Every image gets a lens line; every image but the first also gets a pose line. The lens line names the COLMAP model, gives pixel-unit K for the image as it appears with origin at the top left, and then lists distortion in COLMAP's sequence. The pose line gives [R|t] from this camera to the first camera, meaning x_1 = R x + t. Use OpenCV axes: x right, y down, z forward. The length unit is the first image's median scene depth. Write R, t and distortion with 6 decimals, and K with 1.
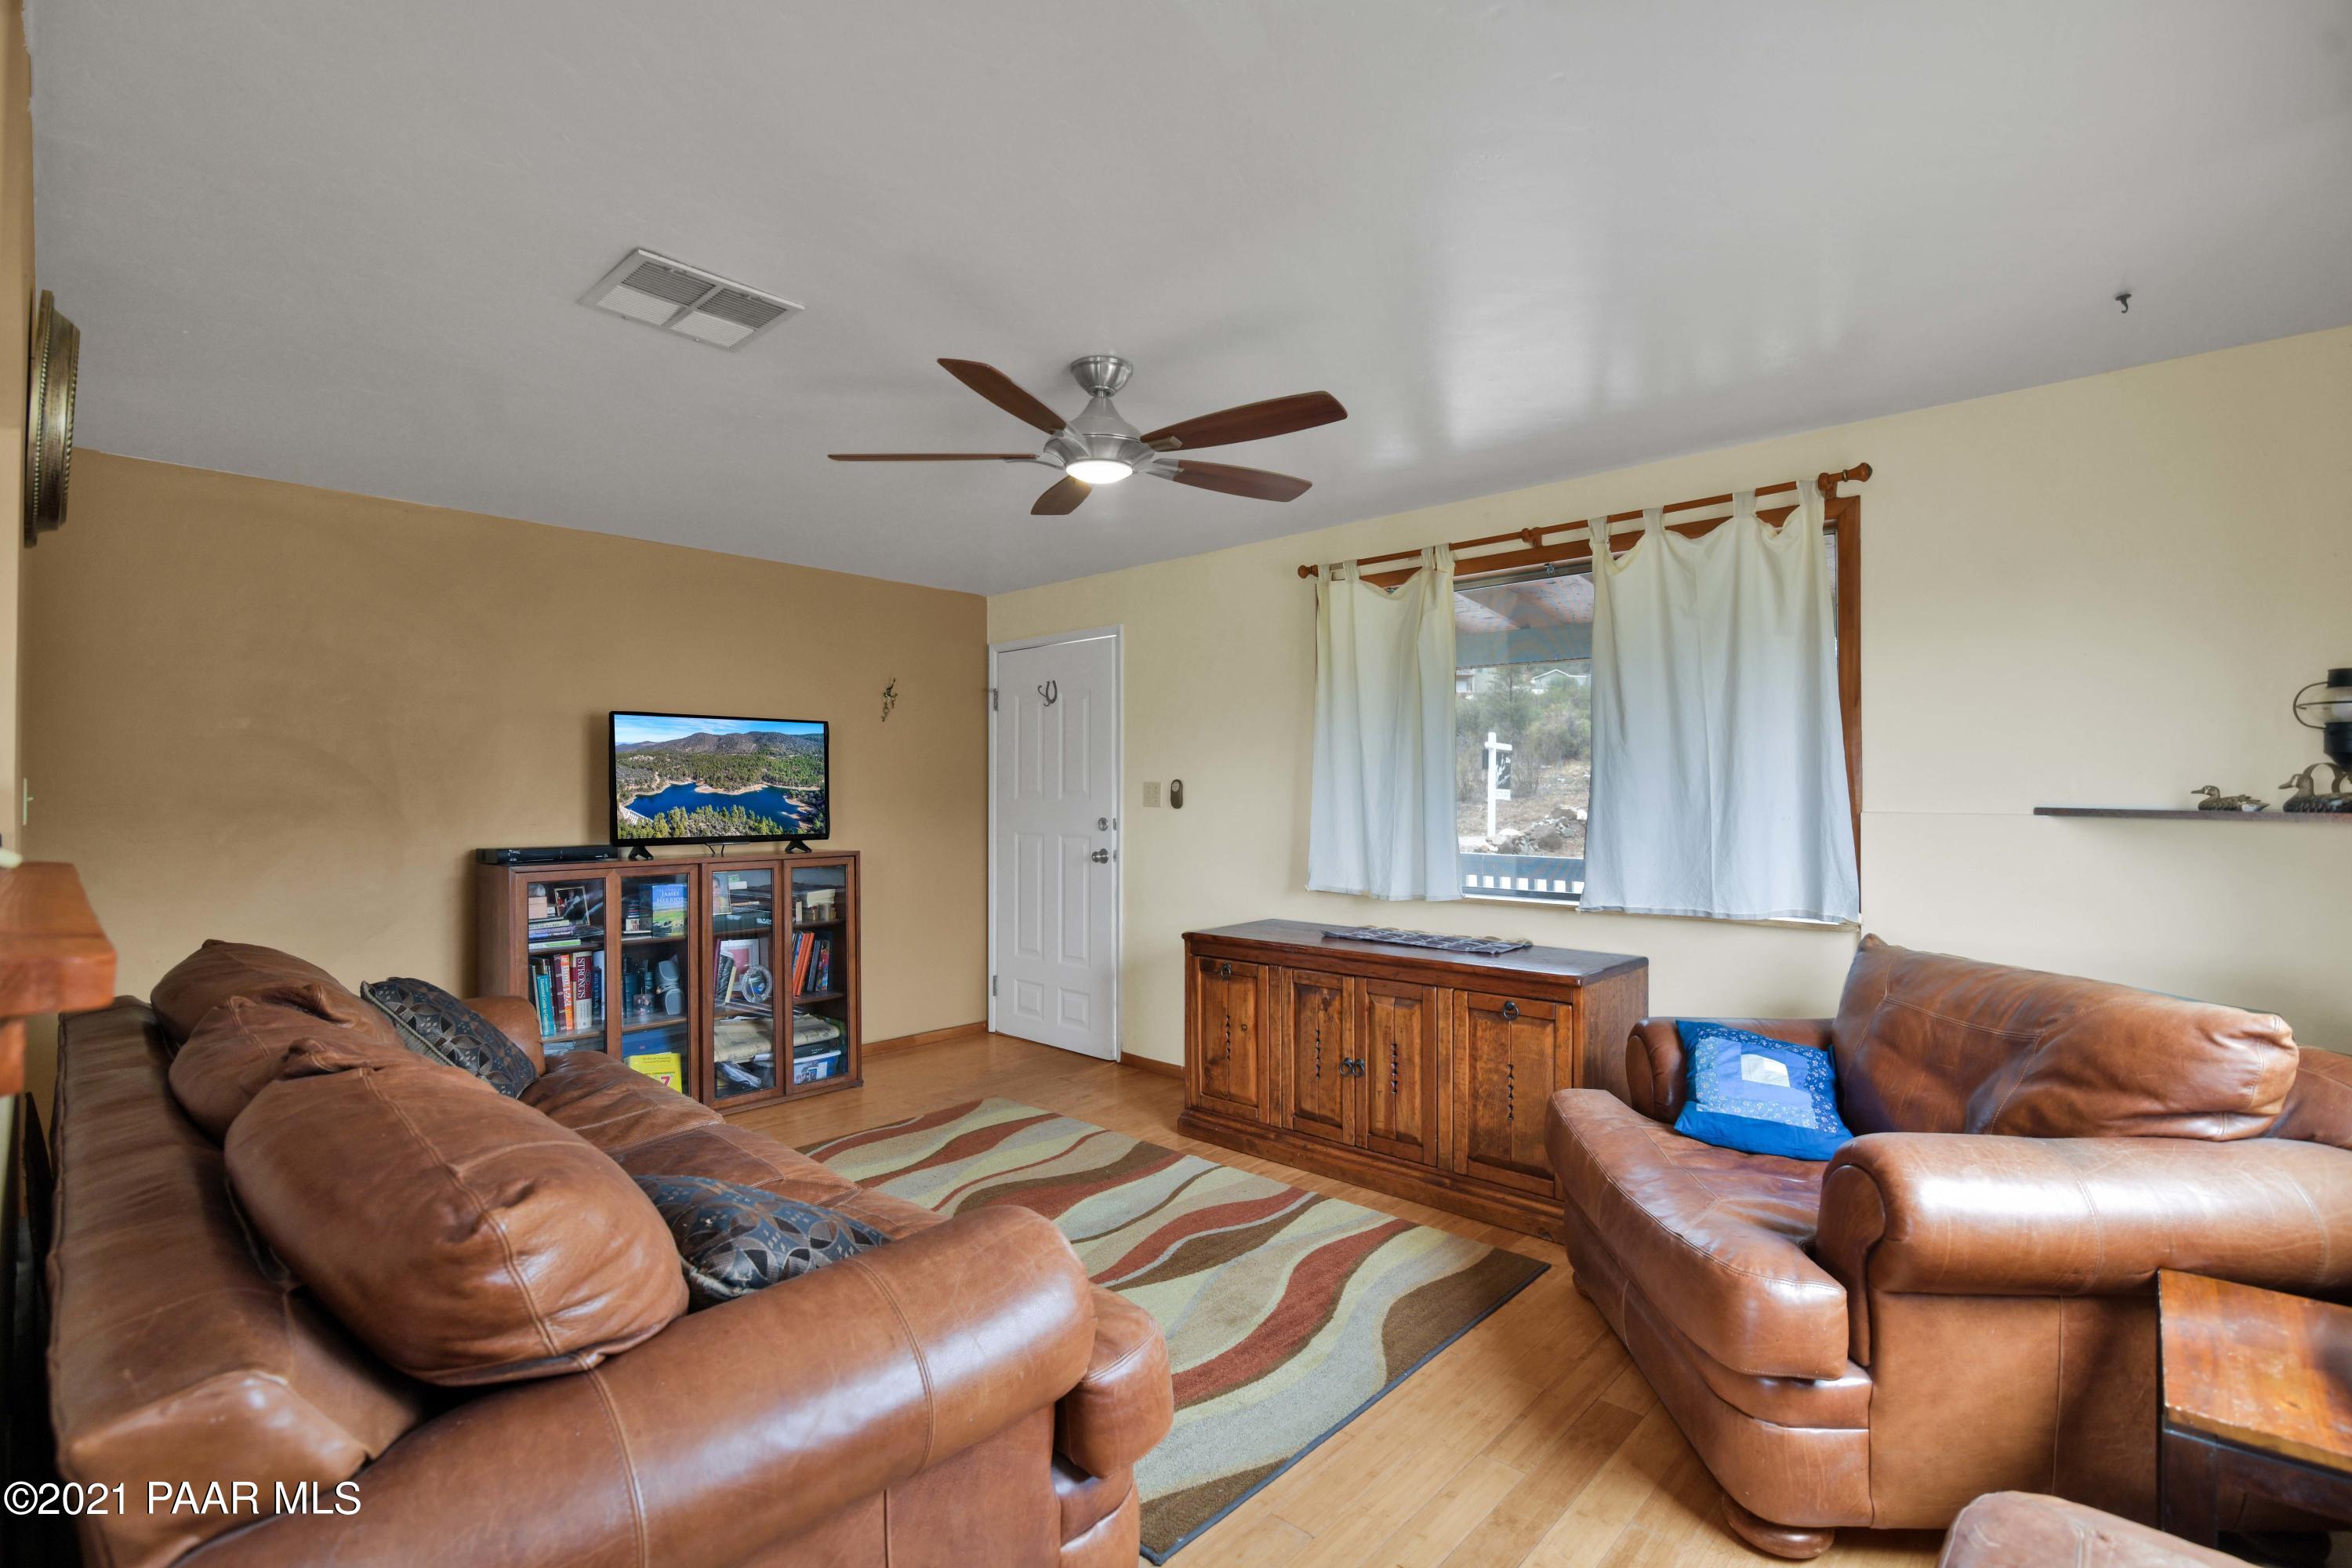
lens RADIAL K [[1096.1, 0, 1176.0], [0, 1096.1, 784.0], [0, 0, 1]] dist [-0.027981, -0.000075]
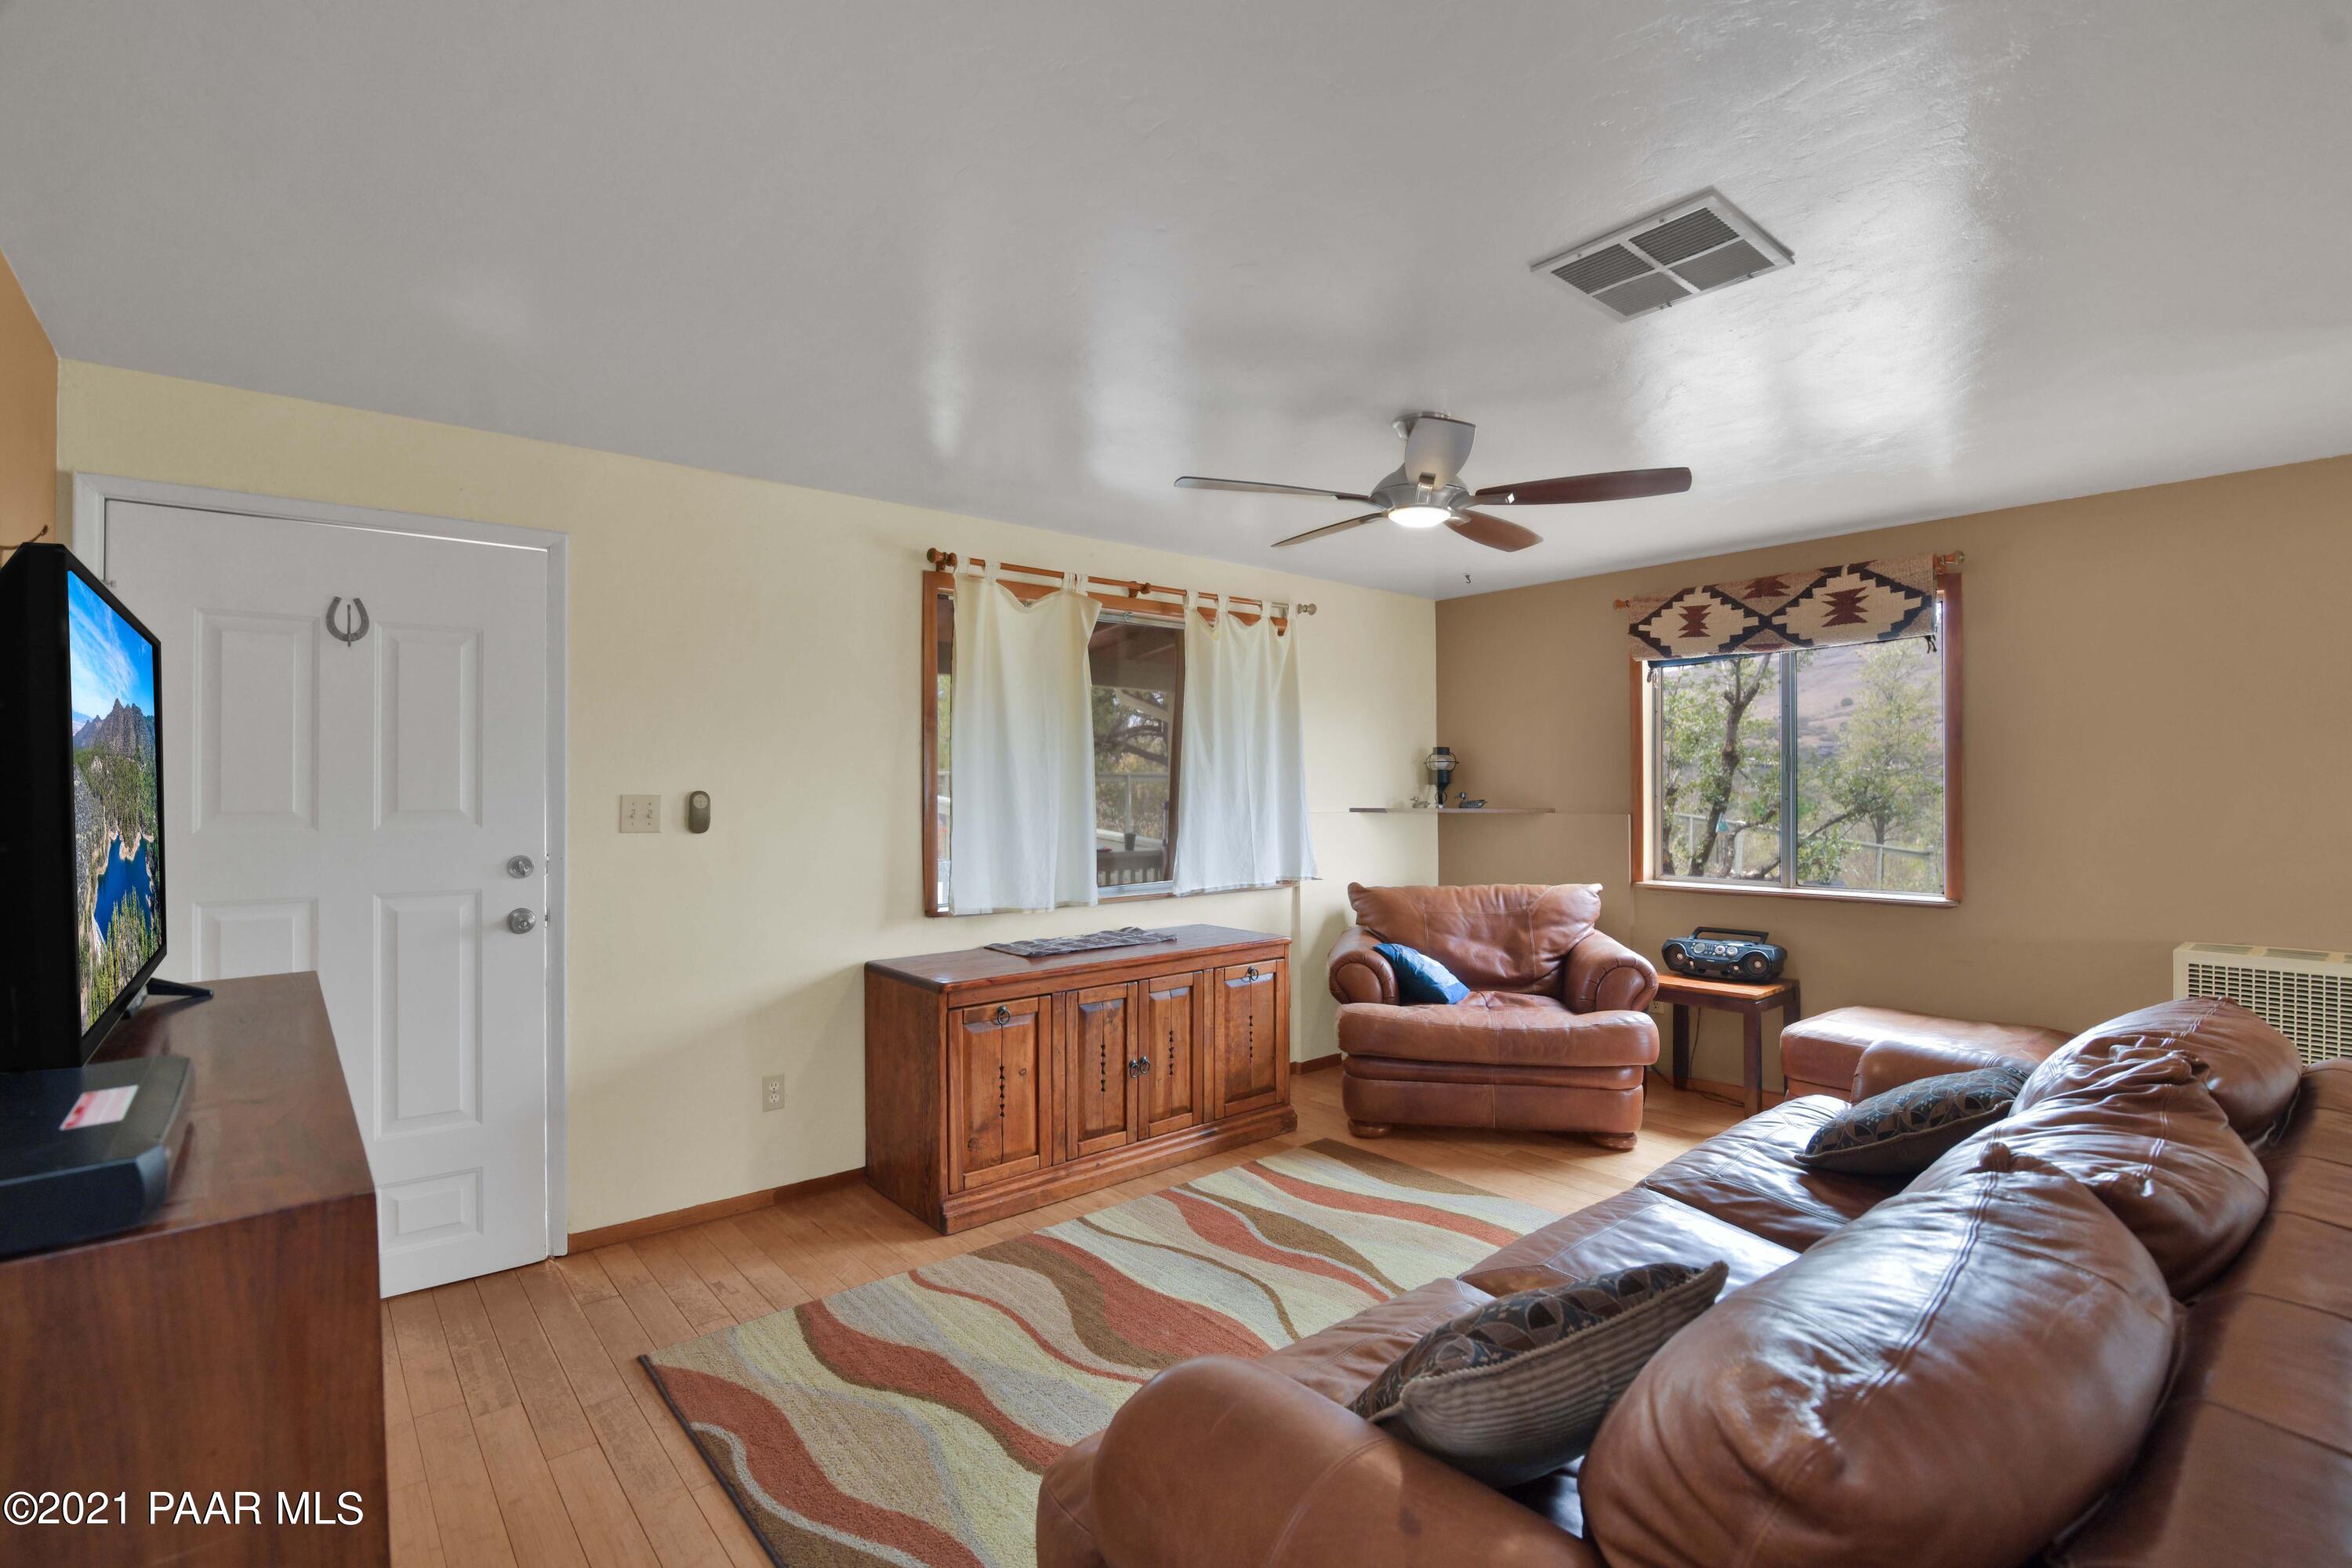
lens RADIAL K [[1105.8, 0, 1192.0], [0, 1105.8, 788.2], [0, 0, 1]] dist [-0.025343, 0.000305]
pose [[0.094141, 0.001460, 0.995558, -0.859554], [-0.001264, 0.999998, -0.001347, -0.007345], [-0.995558, -0.001131, 0.094143, 0.818089]]
